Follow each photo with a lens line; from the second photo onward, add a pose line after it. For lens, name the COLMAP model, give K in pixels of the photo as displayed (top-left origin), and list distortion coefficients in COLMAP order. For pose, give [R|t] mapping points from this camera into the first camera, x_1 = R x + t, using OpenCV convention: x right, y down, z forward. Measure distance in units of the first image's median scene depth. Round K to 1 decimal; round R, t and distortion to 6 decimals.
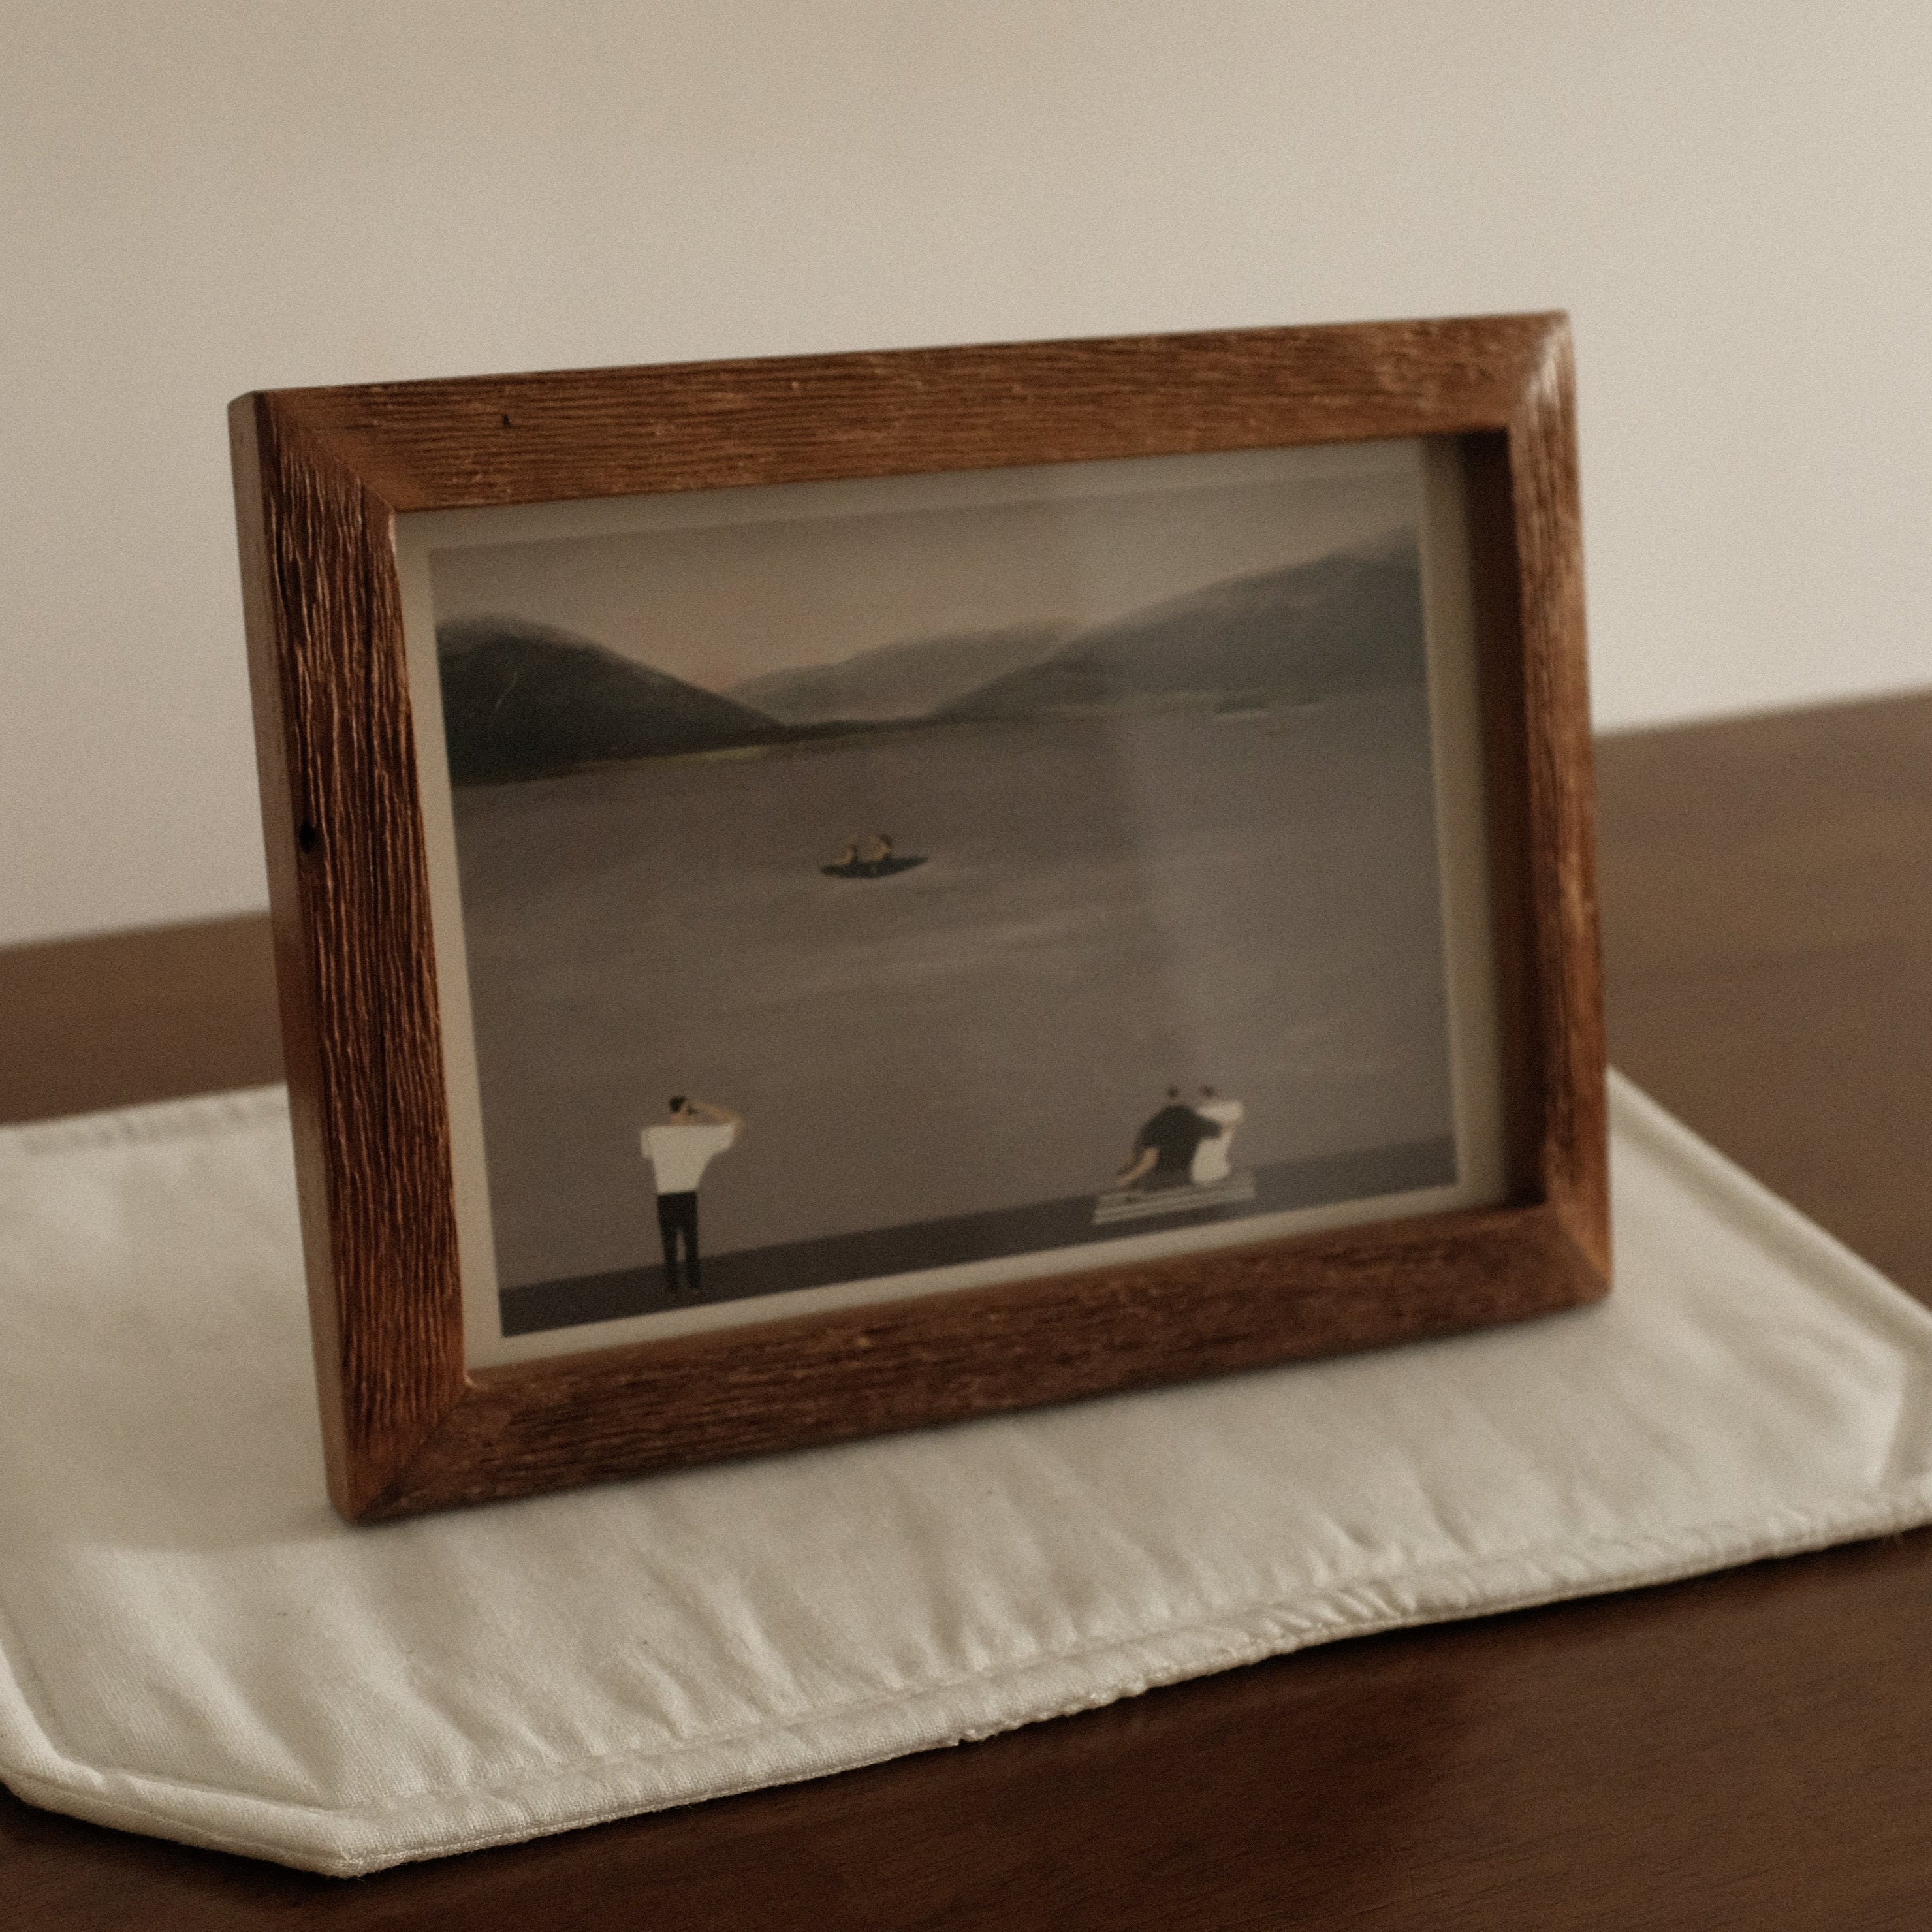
lens RADIAL K [[4097.0, 0, 1027.4], [0, 4097.0, 1014.1], [0, 0, 1]] dist [-0.042407, 0.000000]
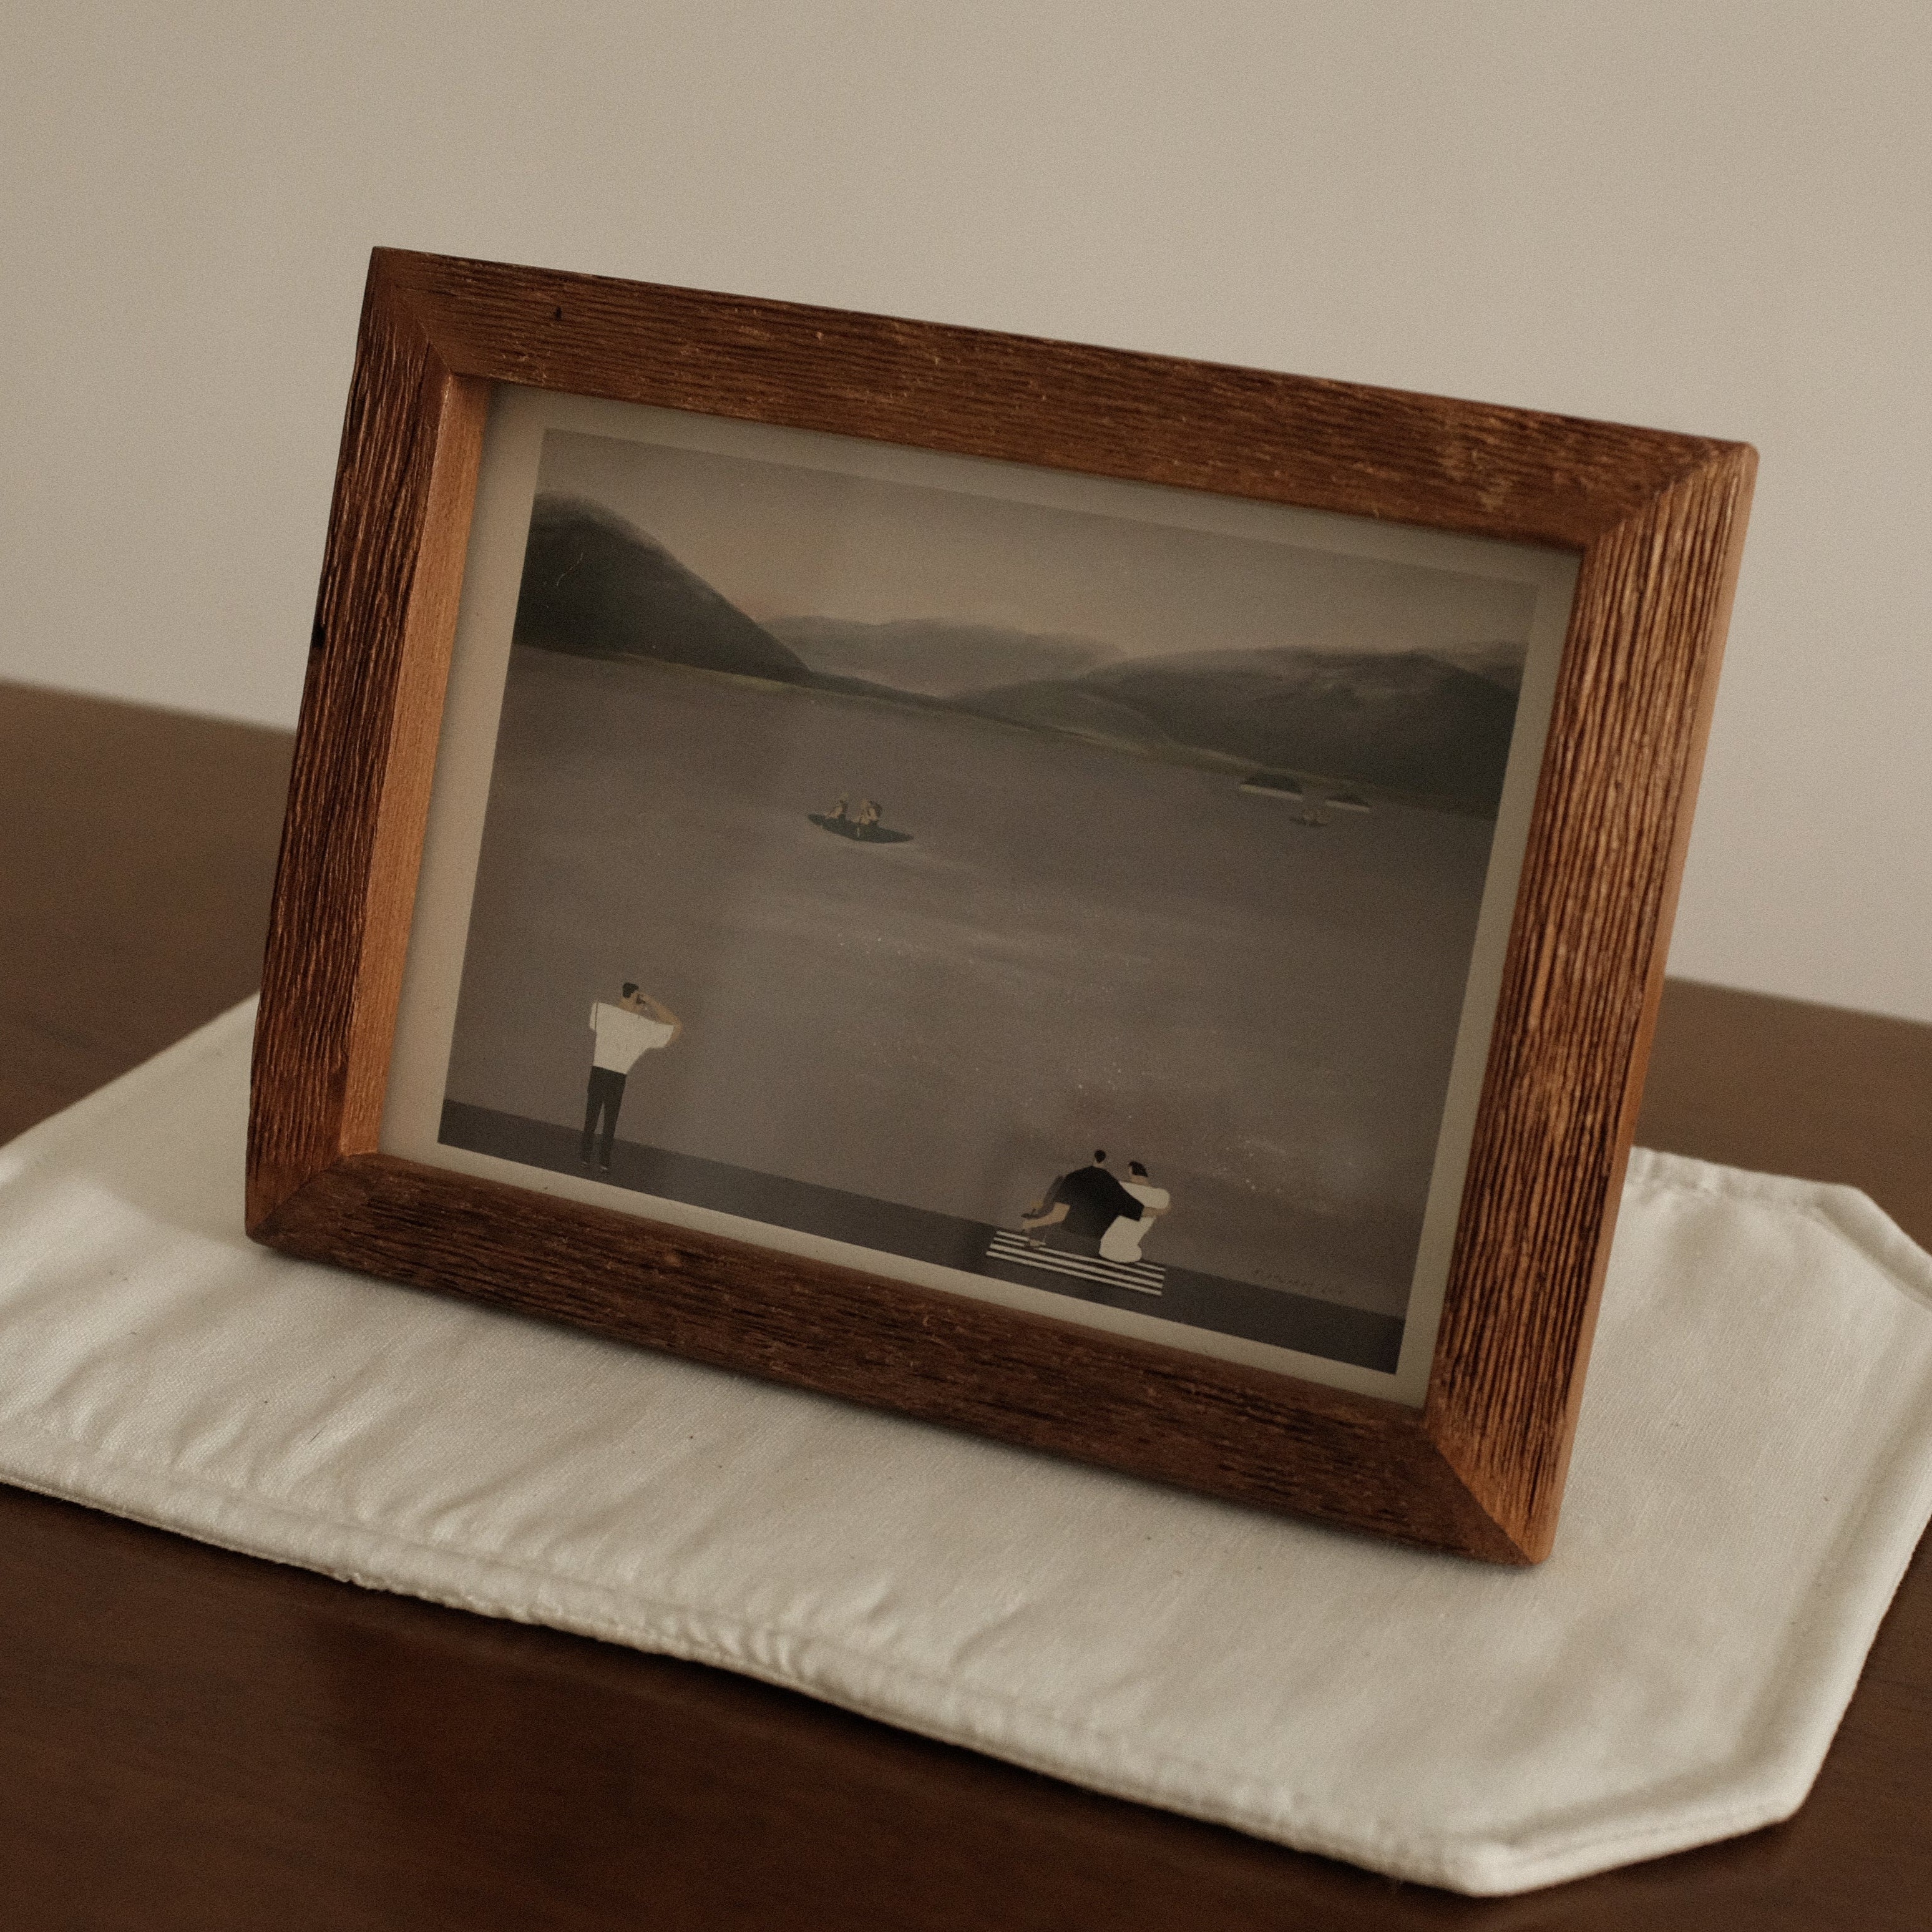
lens RADIAL K [[4054.5, 0, 972.5], [0, 4054.5, 975.3], [0, 0, 1]] dist [-0.038040, 0.000000]
pose [[0.636338, 0.258240, -0.726901, 0.744334], [-0.305418, 0.949642, 0.070005, -0.083388], [0.708374, 0.177462, 0.683165, 0.357788]]
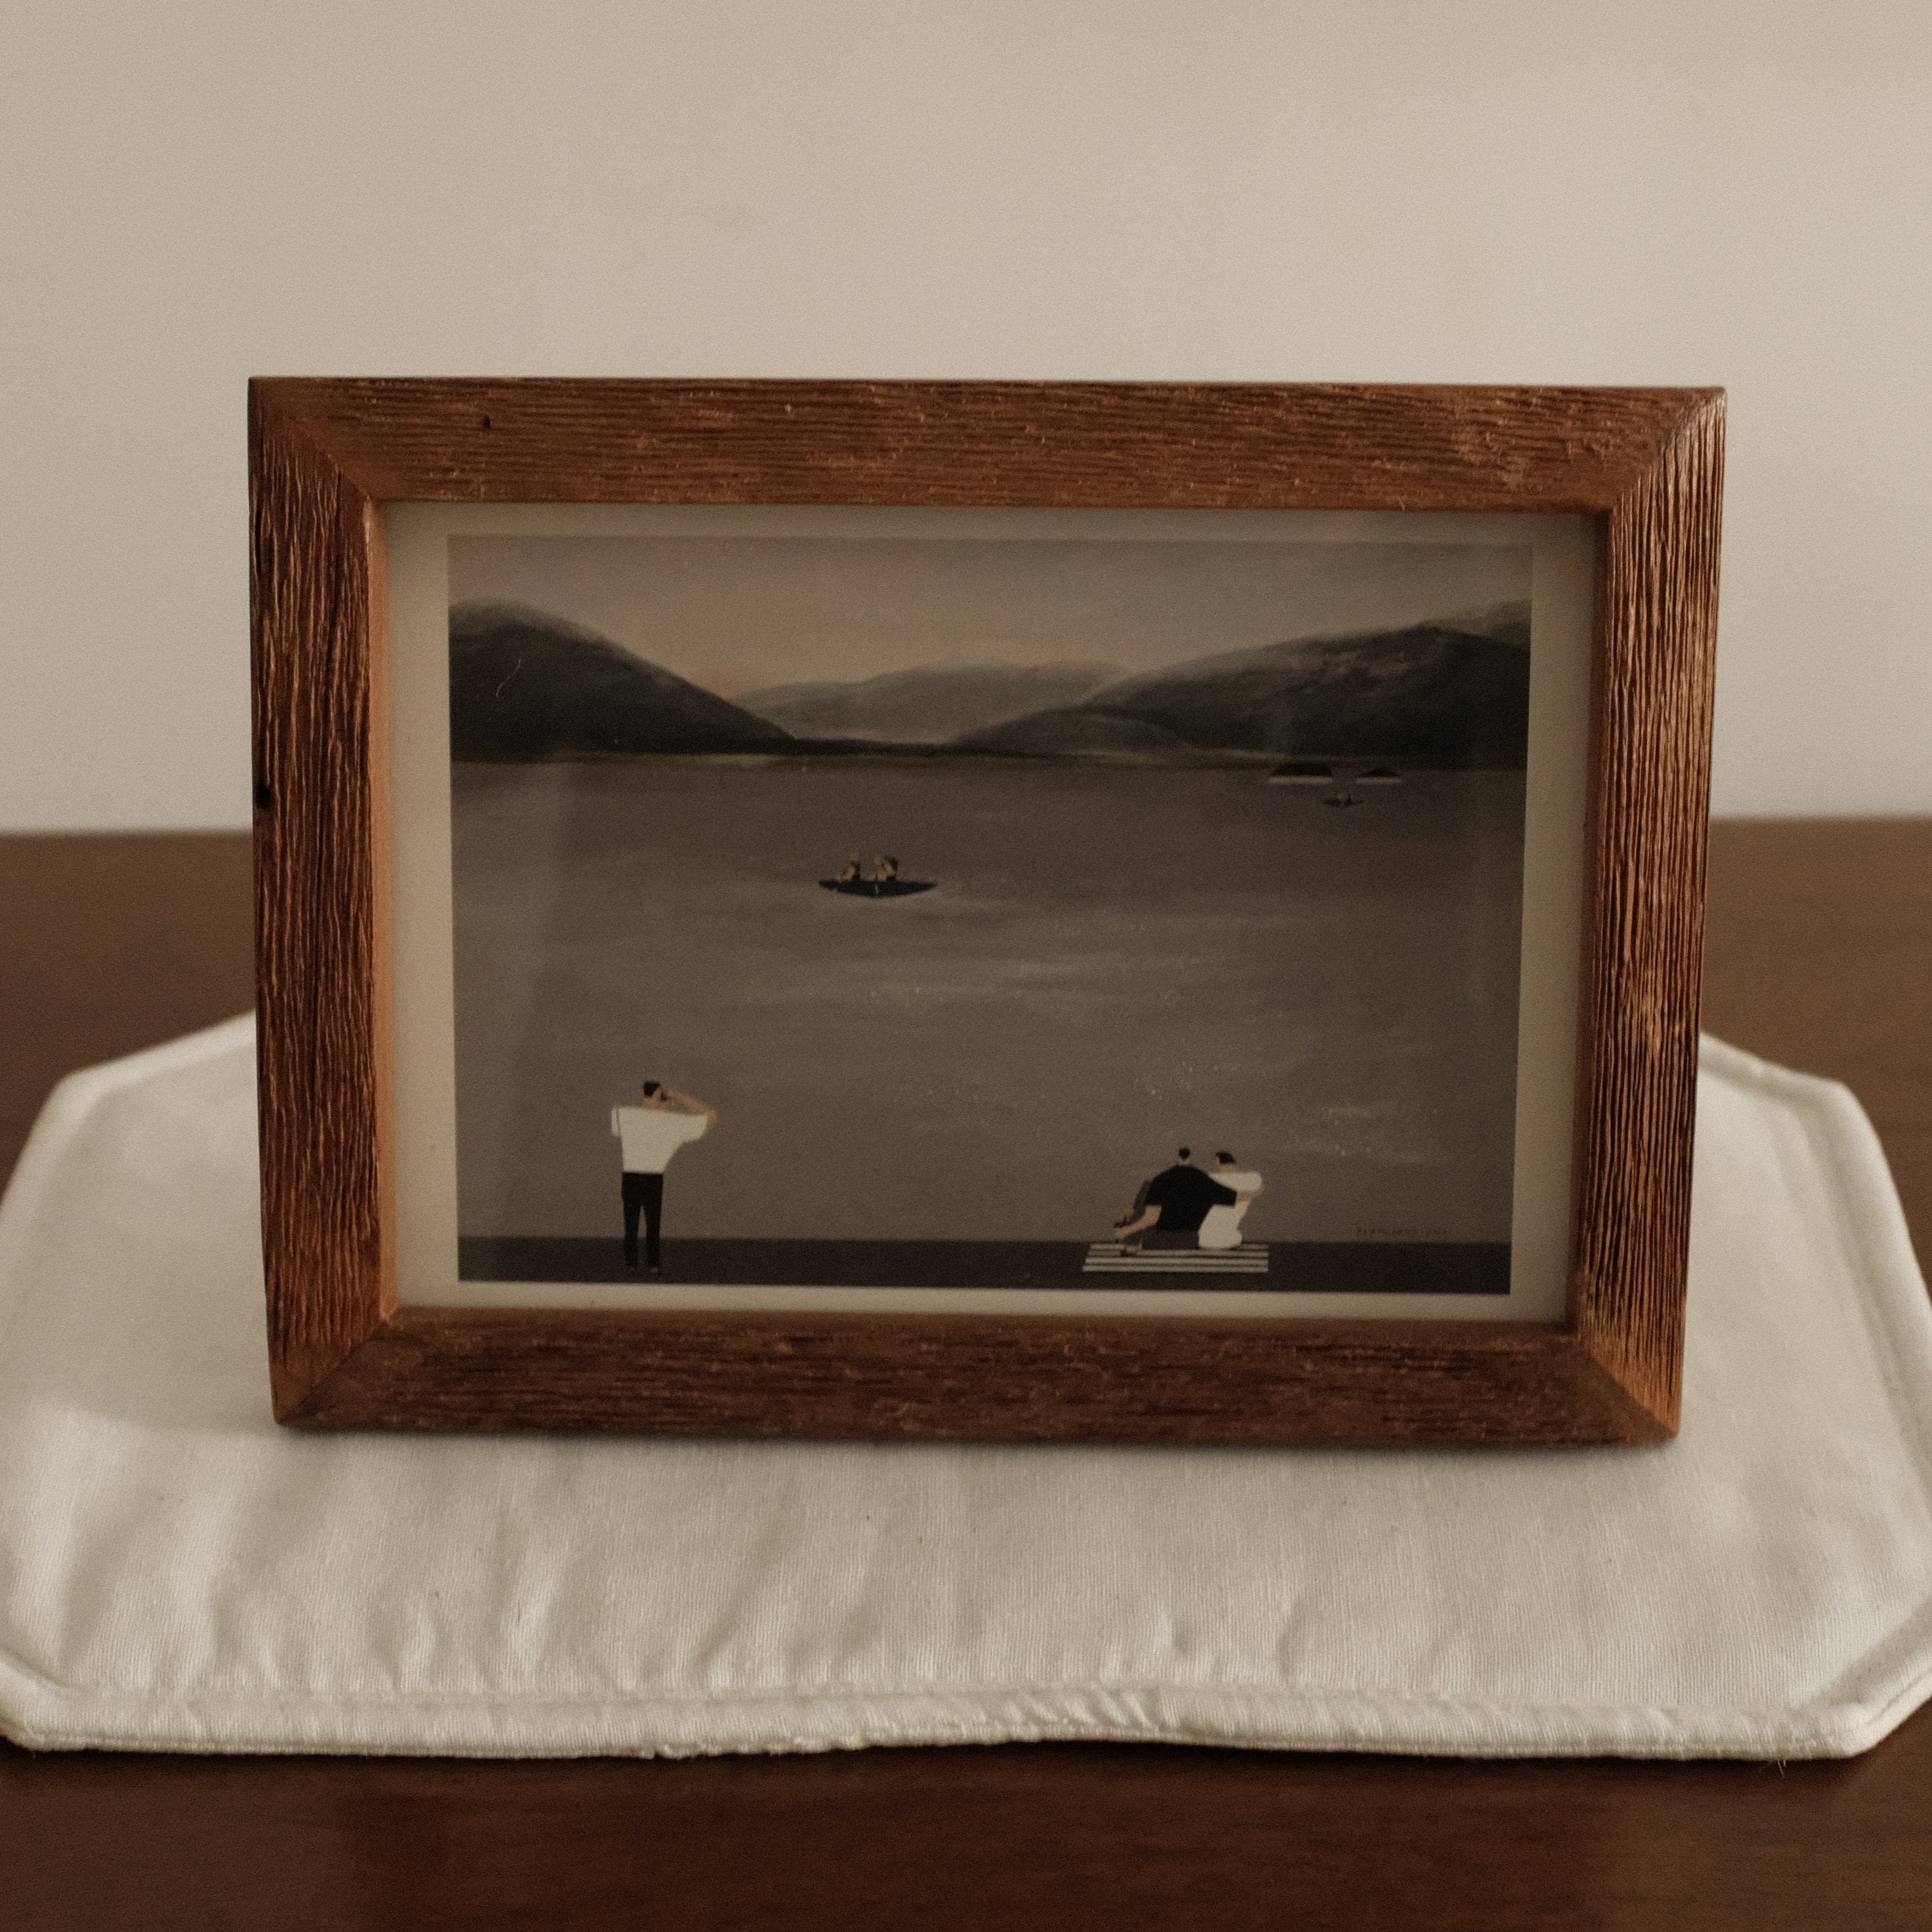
lens RADIAL K [[4097.0, 0, 1013.9], [0, 4097.0, 990.5], [0, 0, 1]] dist [-0.042407, 0.000000]
pose [[0.897047, 0.149835, -0.415761, 0.432705], [-0.132521, 0.988678, 0.070380, -0.089456], [0.421599, -0.008037, 0.906747, 0.103780]]
